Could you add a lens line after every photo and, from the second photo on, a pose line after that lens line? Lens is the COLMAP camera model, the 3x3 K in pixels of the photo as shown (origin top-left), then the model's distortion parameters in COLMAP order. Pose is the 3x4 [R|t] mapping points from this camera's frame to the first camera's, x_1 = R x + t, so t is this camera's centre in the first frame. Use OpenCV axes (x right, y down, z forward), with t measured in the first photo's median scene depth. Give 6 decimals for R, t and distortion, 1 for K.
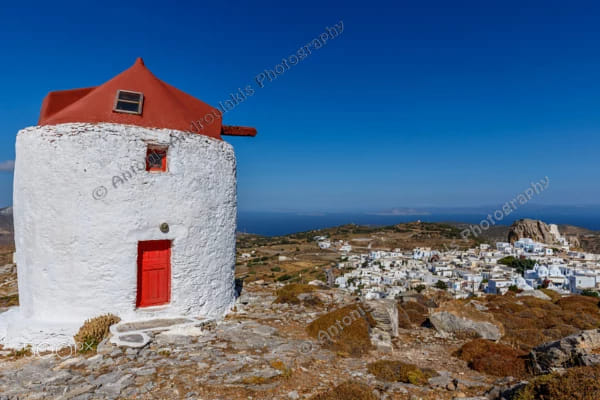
lens RADIAL K [[624.0, 0, 299.9], [0, 624.0, 200.6], [0, 0, 1]] dist [0.002466, 0.000000]
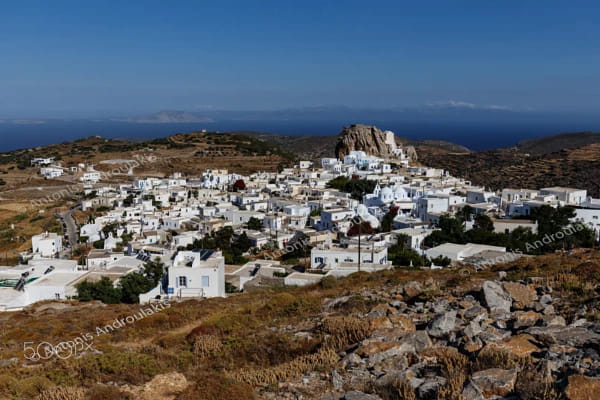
lens RADIAL K [[624.0, 0, 300.1], [0, 624.0, 199.8], [0, 0, 1]] dist [0.002466, 0.000000]
pose [[0.859554, -0.062832, 0.507168, -0.067473], [0.004680, 0.993339, 0.115132, 0.032222], [-0.511024, -0.096589, 0.854122, 0.401646]]
